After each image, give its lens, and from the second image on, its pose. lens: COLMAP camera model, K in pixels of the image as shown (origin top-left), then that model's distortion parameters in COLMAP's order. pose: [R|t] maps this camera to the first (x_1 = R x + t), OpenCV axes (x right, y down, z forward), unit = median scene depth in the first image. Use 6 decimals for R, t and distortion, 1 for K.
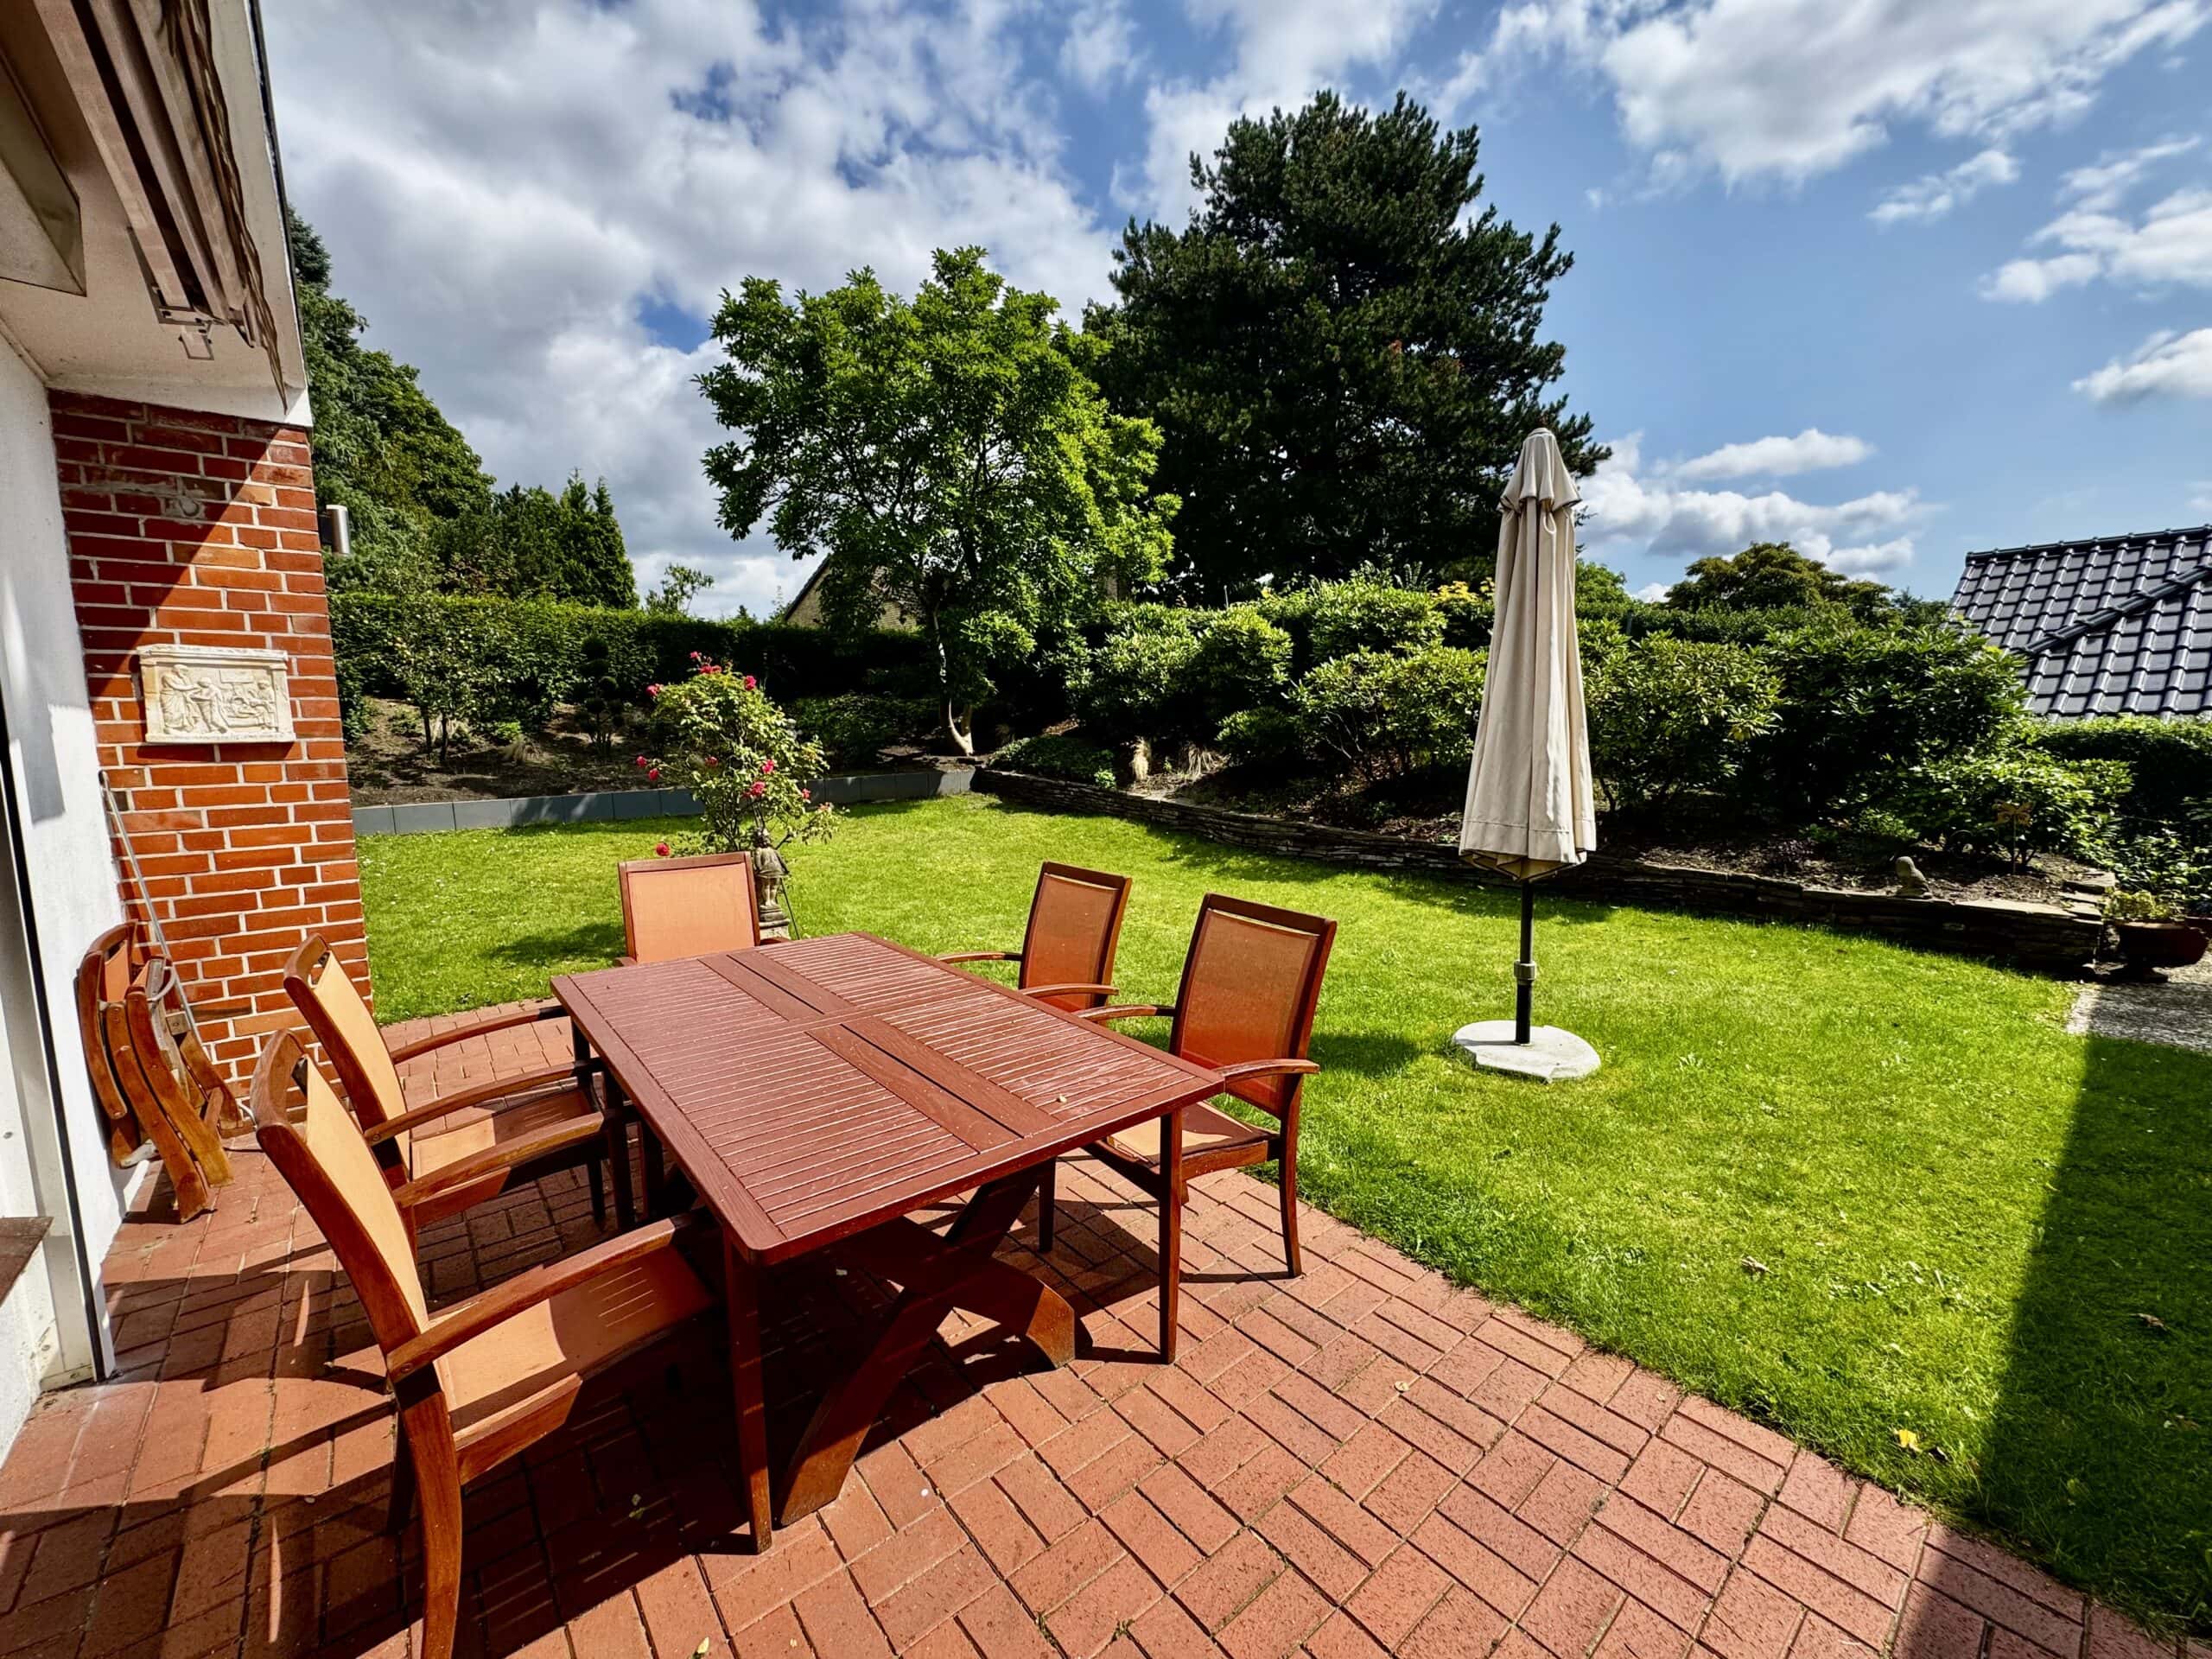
lens RADIAL K [[879.0, 0, 1112.5], [0, 879.0, 829.8], [0, 0, 1]] dist [-0.009943, 0.000557]
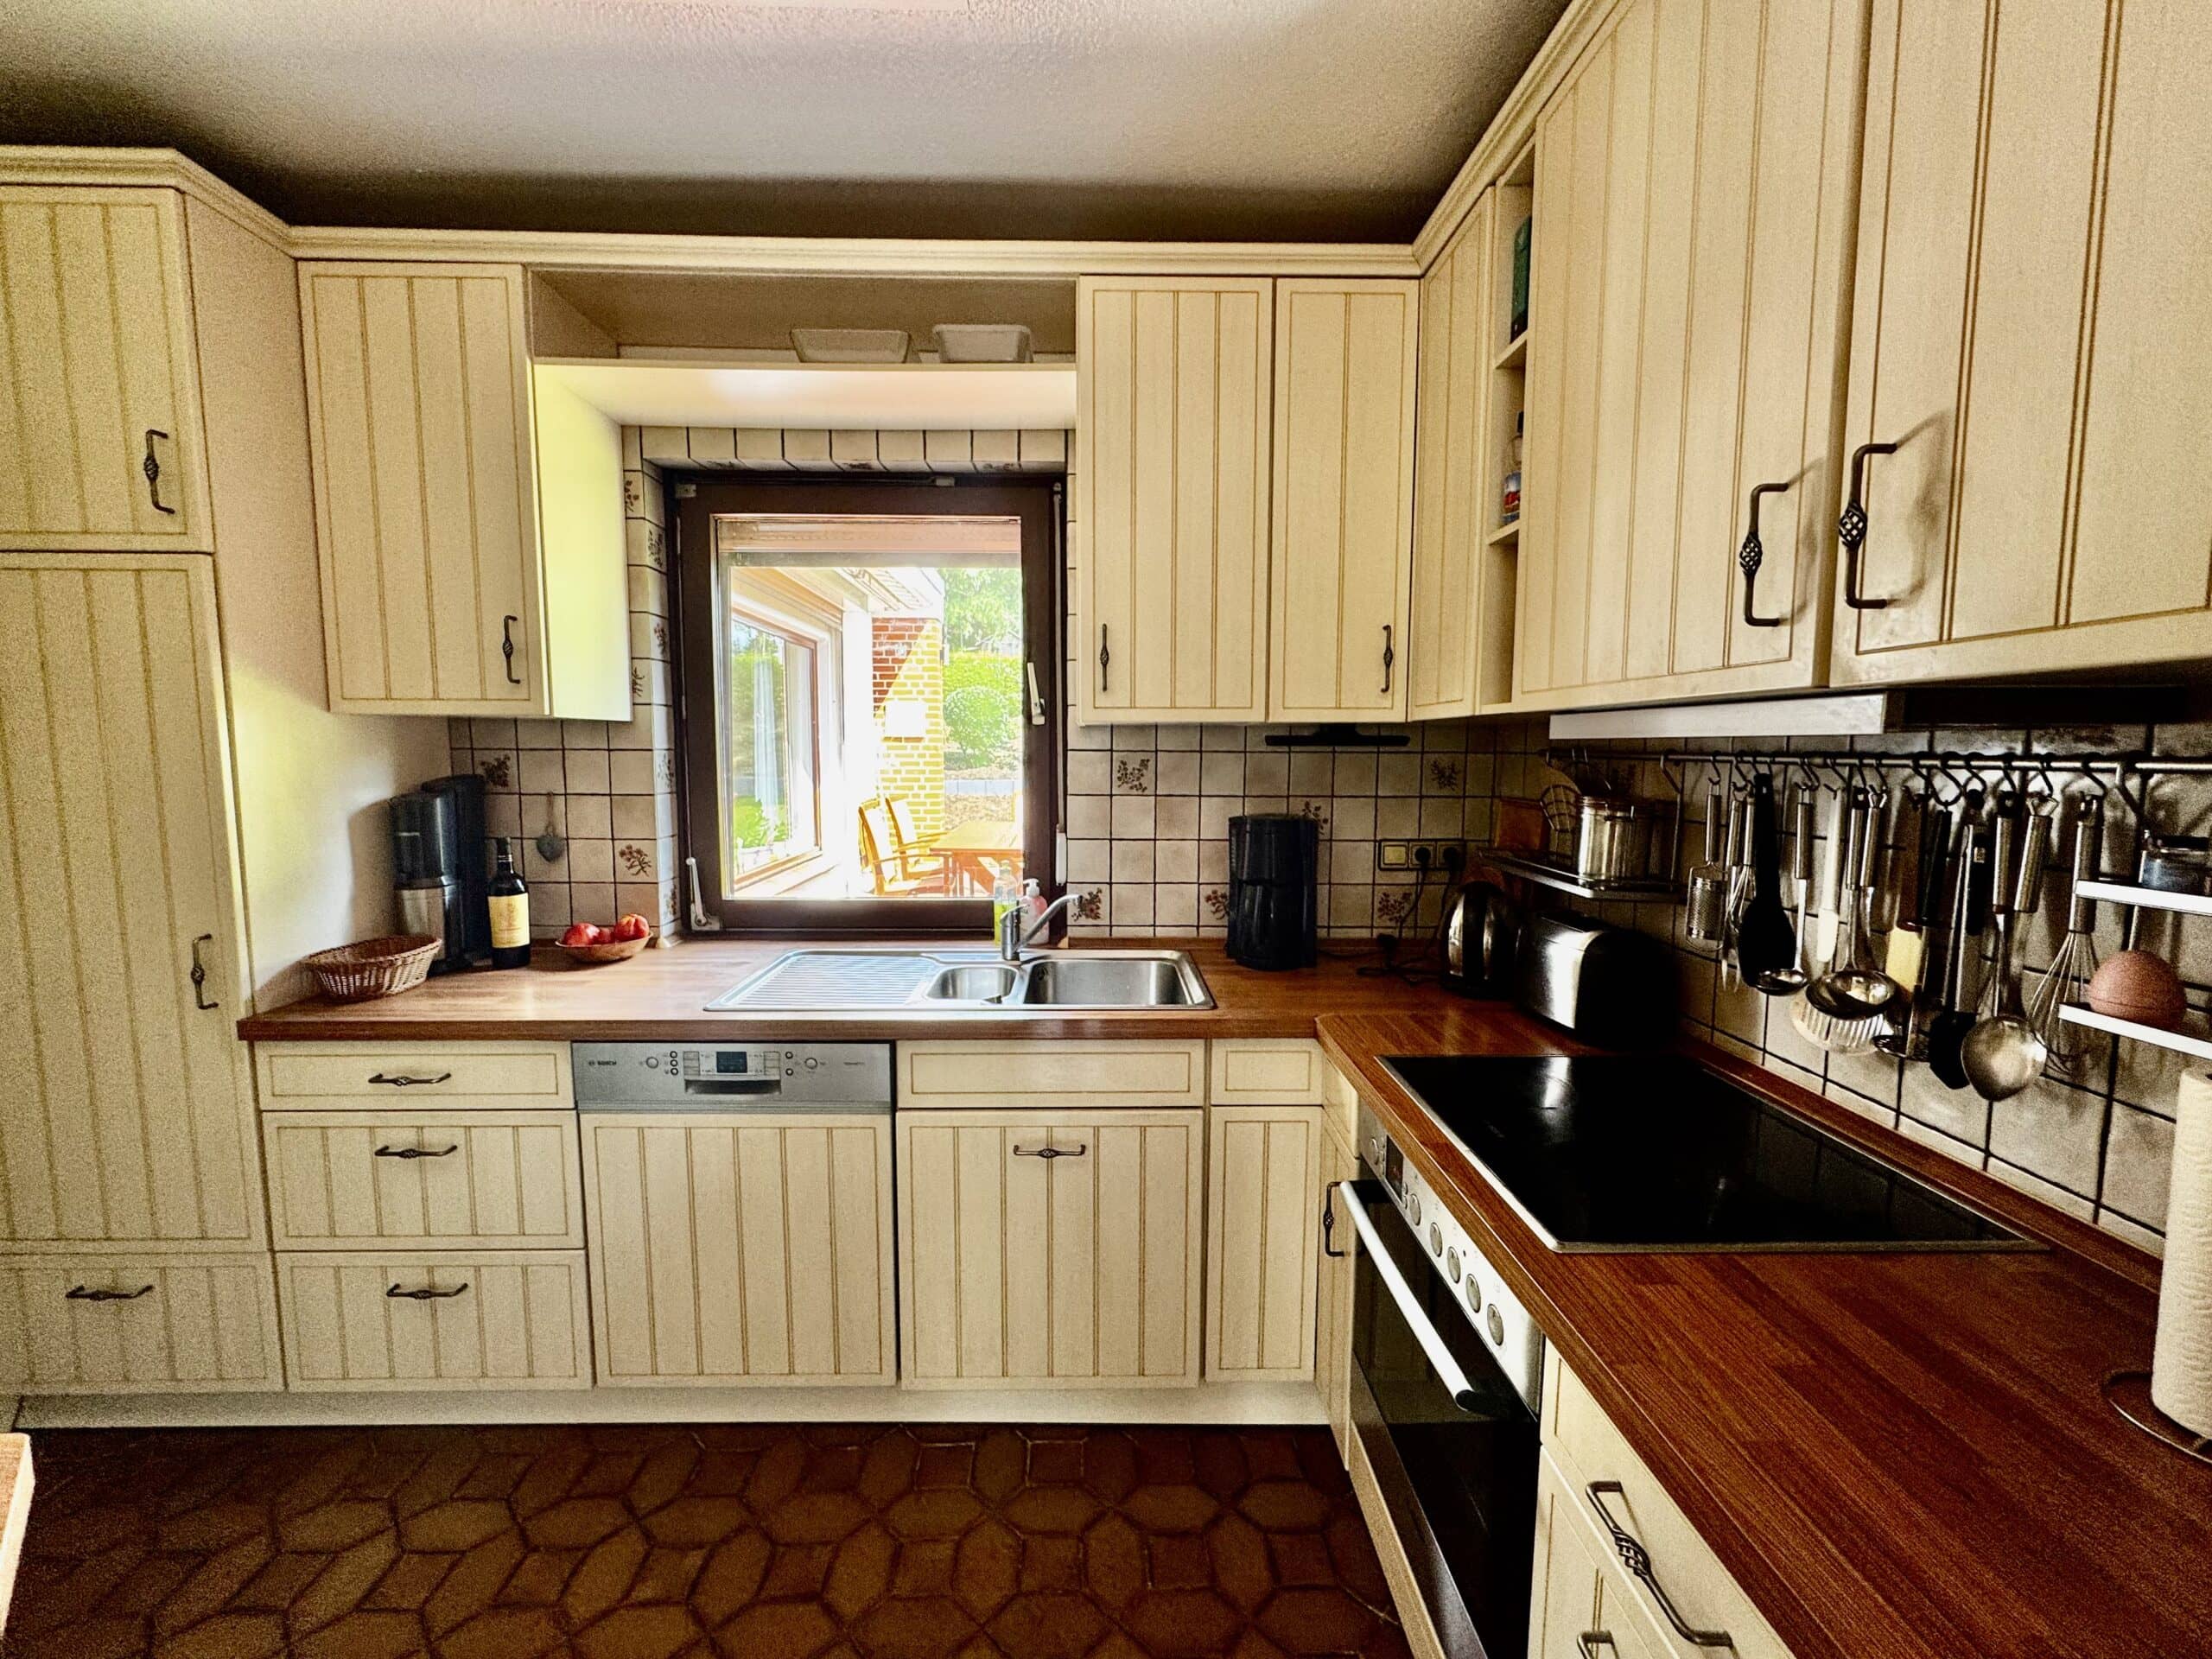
lens RADIAL K [[879.0, 0, 1104.1], [0, 879.0, 826.0], [0, 0, 1]] dist [-0.009943, 0.000557]
pose [[0.772810, 0.066641, -0.631129, 1.240939], [-0.082406, 0.996589, 0.004326, 0.118504], [0.629265, 0.048666, 0.775666, -0.744412]]
